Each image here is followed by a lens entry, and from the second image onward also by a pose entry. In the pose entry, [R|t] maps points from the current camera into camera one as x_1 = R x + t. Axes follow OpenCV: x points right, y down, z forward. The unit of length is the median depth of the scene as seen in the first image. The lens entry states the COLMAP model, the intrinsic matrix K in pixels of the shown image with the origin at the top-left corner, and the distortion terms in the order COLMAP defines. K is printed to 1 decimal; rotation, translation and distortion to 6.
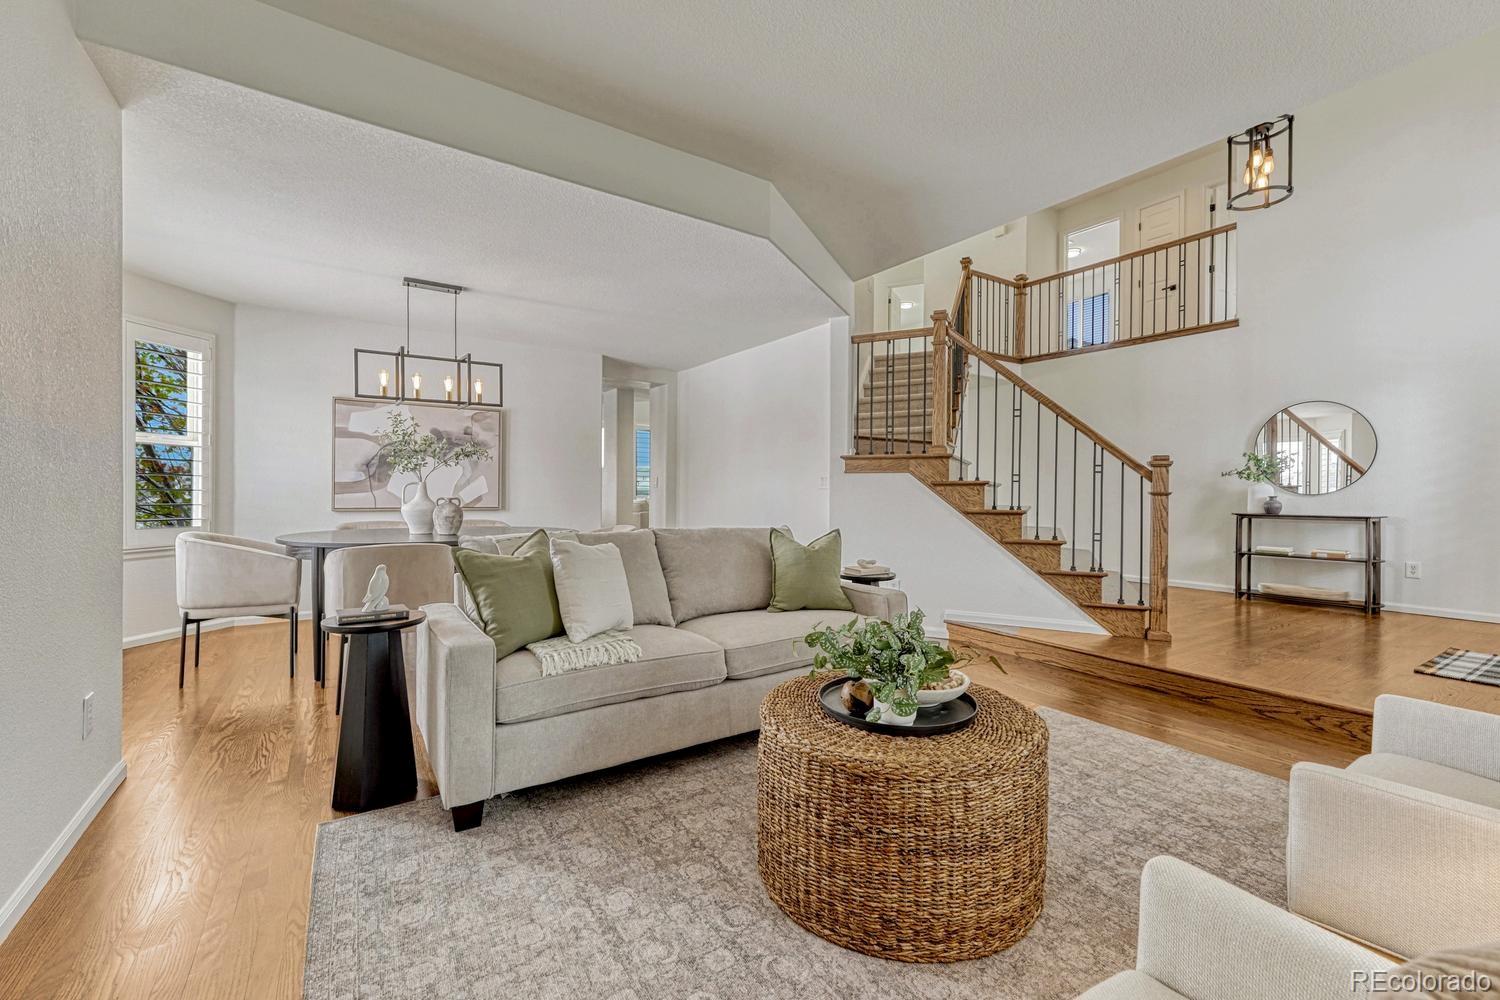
lens RADIAL K [[632.7, 0, 751.0], [0, 632.7, 496.7], [0, 0, 1]] dist [-0.012644, -0.001128]
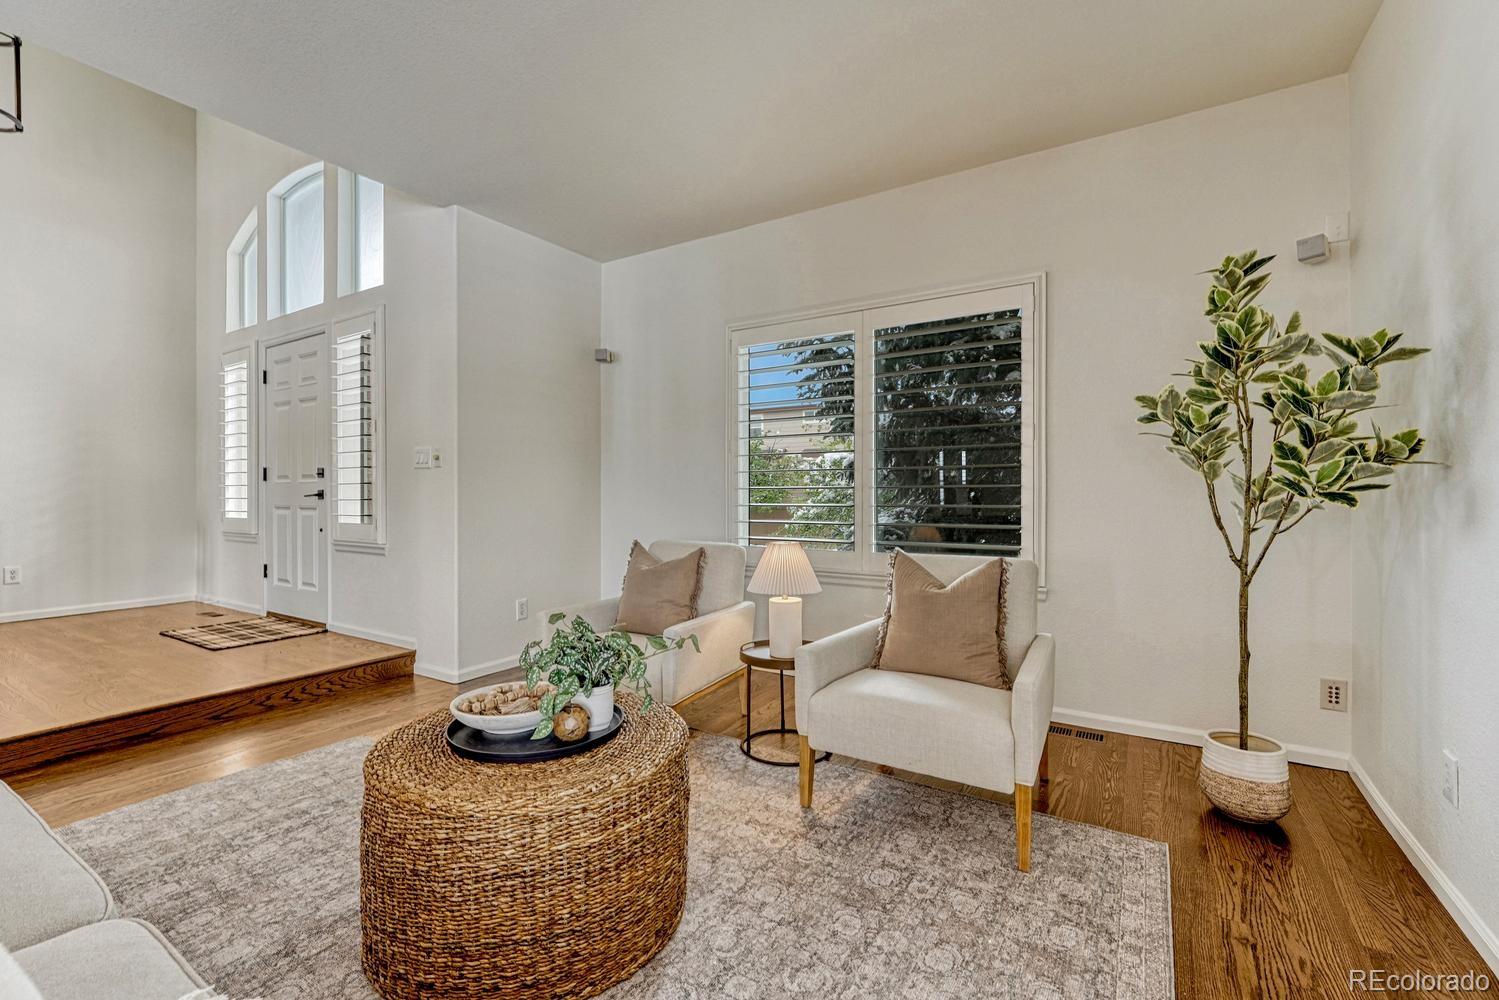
lens RADIAL K [[632.3, 0, 749.1], [0, 632.3, 499.4], [0, 0, 1]] dist [-0.012644, -0.001128]
pose [[-0.435565, -0.010951, 0.900090, -0.452984], [0.003688, 0.999896, 0.013949, -0.009599], [-0.900150, 0.009395, -0.435480, 0.704003]]
